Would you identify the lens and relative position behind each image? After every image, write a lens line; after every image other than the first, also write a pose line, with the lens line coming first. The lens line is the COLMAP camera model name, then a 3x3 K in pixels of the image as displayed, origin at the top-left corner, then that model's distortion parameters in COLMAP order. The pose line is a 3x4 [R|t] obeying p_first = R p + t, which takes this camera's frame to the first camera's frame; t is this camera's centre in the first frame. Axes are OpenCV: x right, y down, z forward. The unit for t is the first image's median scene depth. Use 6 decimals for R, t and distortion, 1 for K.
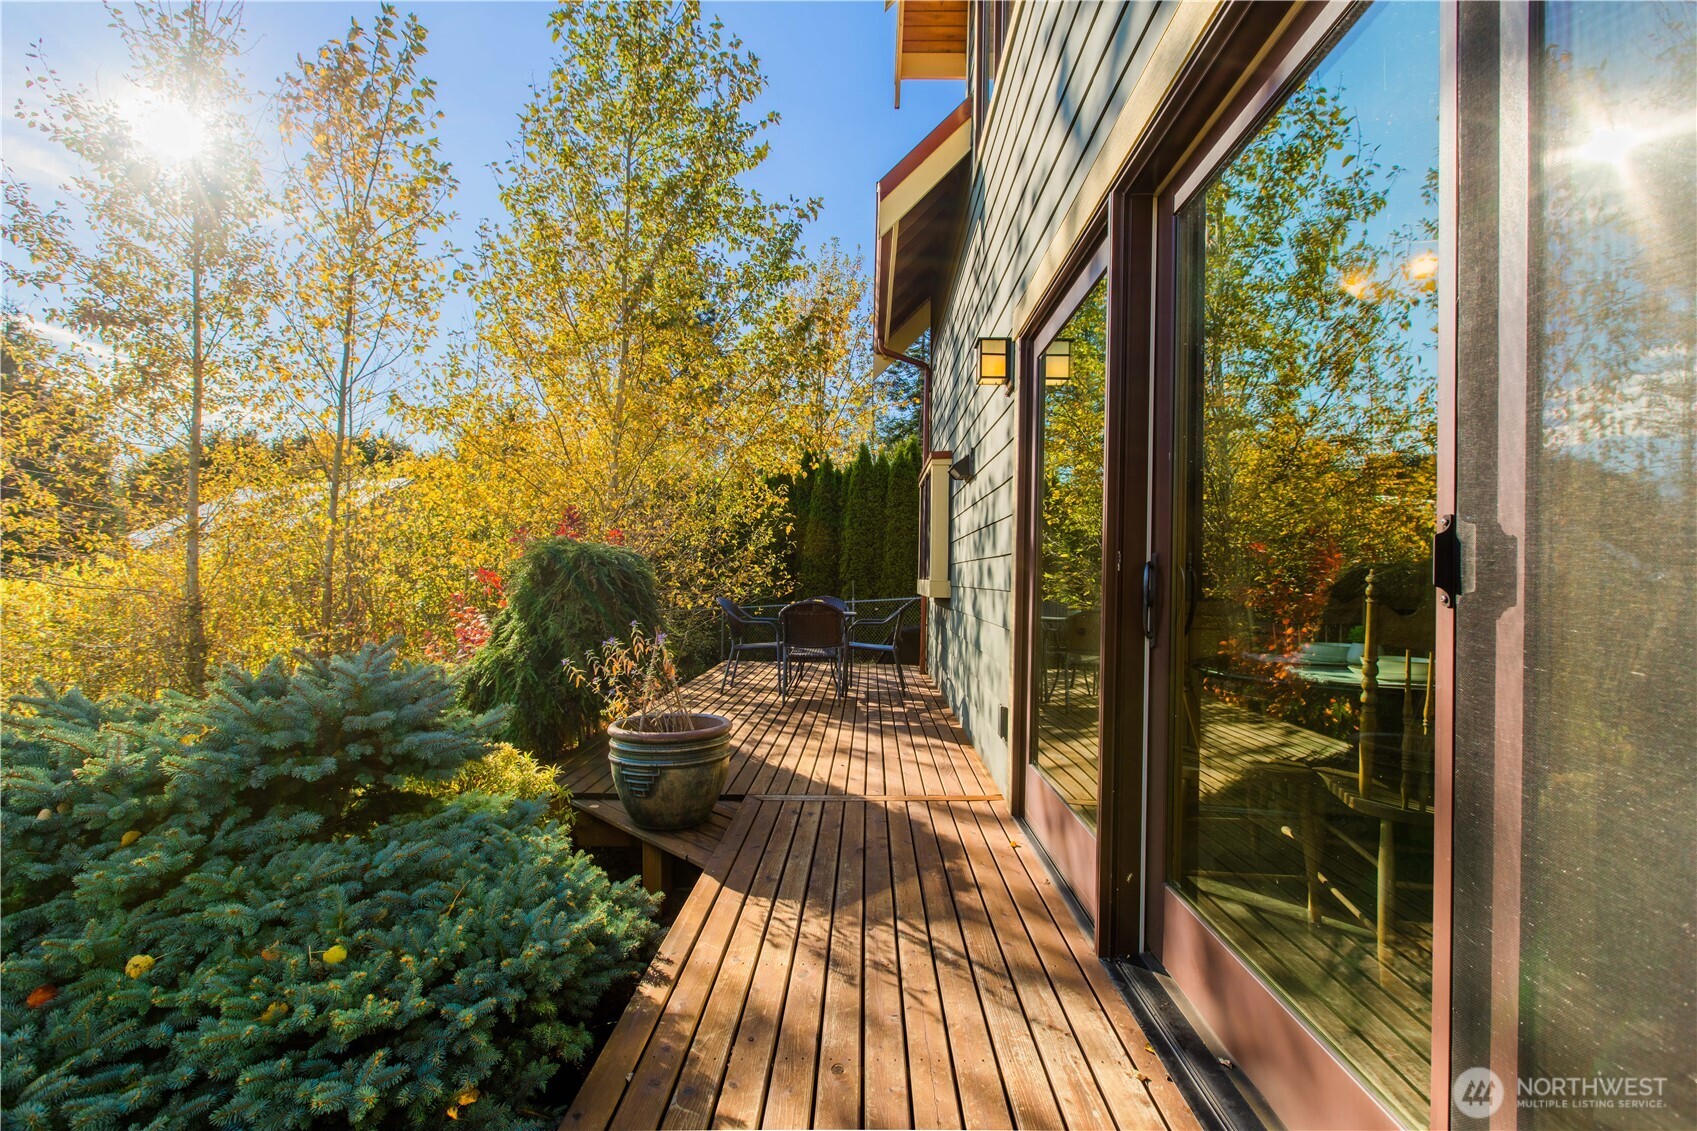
lens RADIAL K [[773.3, 0, 848.5], [0, 773.3, 565.5], [0, 0, 1]] dist [-0.001589, -0.000645]
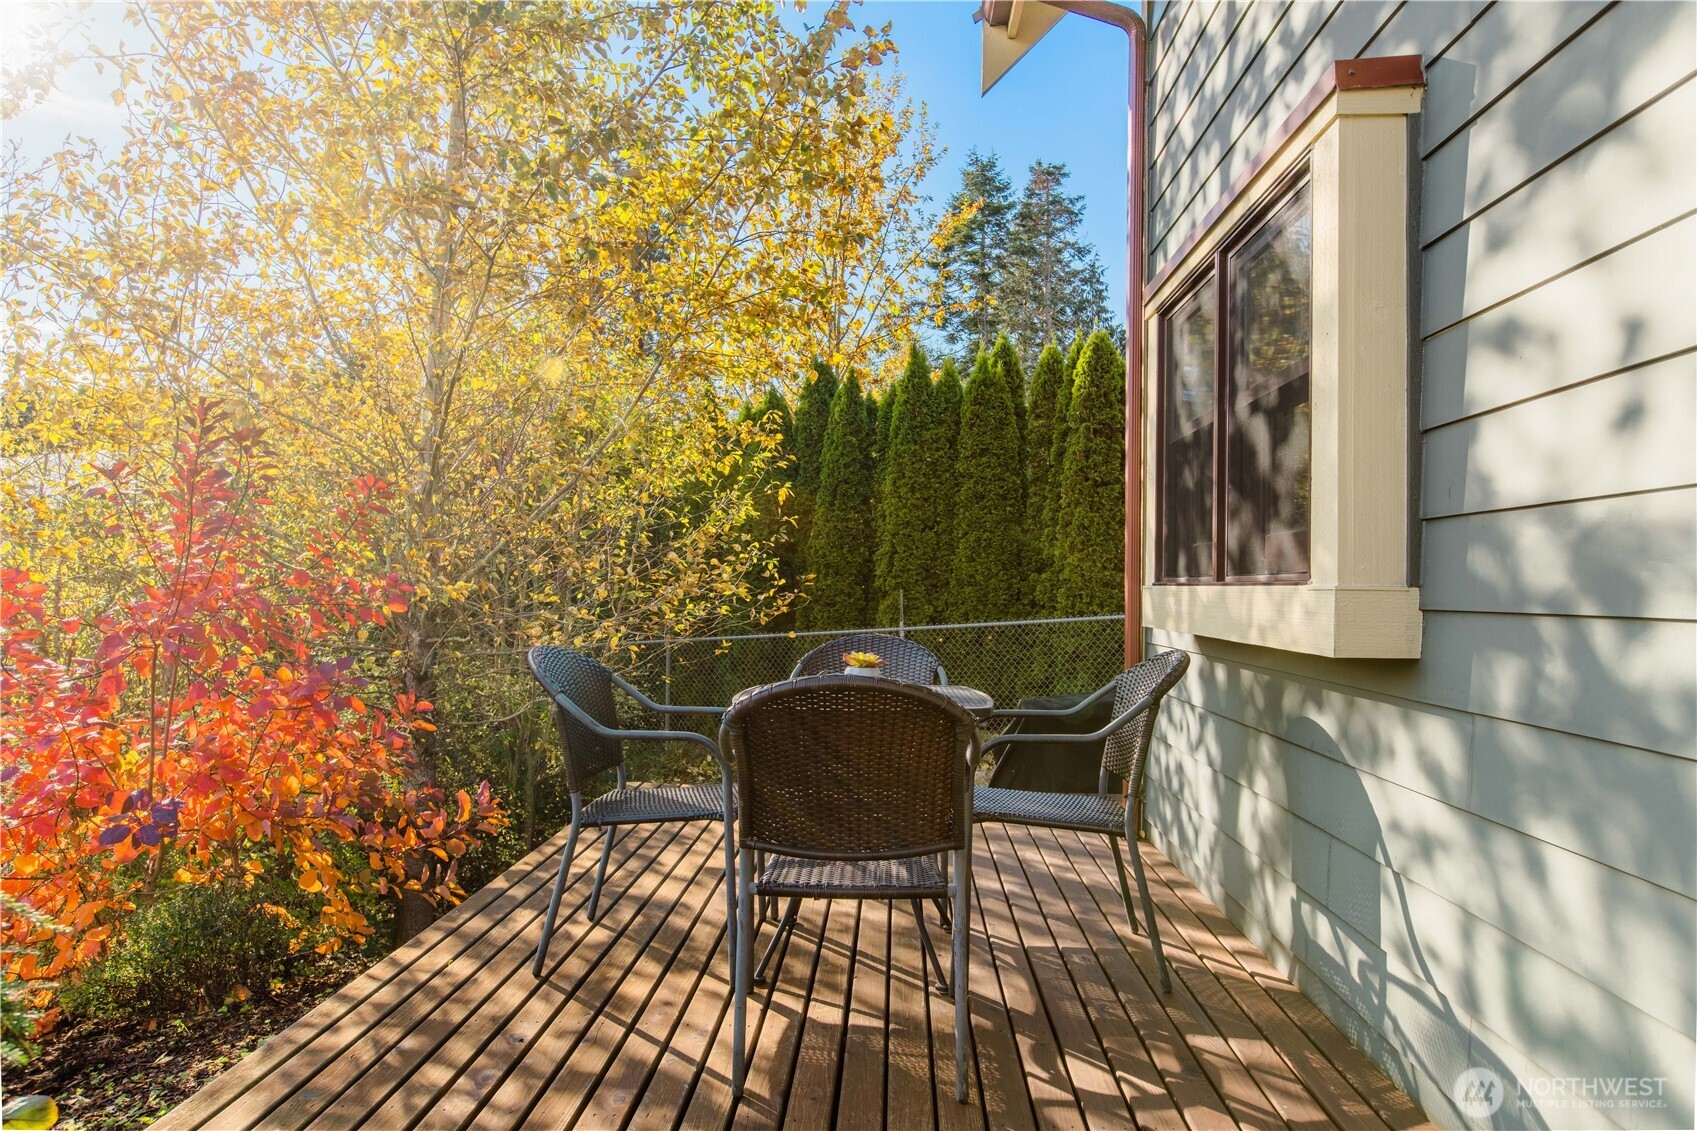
lens RADIAL K [[1070.5, 0, 848.5], [0, 1070.5, 565.5], [0, 0, 1]] dist [0.000024, -0.000006]
pose [[0.999717, -0.004259, -0.023393, -0.014352], [0.004238, 0.999991, -0.000961, 0.003711], [0.023397, 0.000862, 0.999726, 0.254580]]
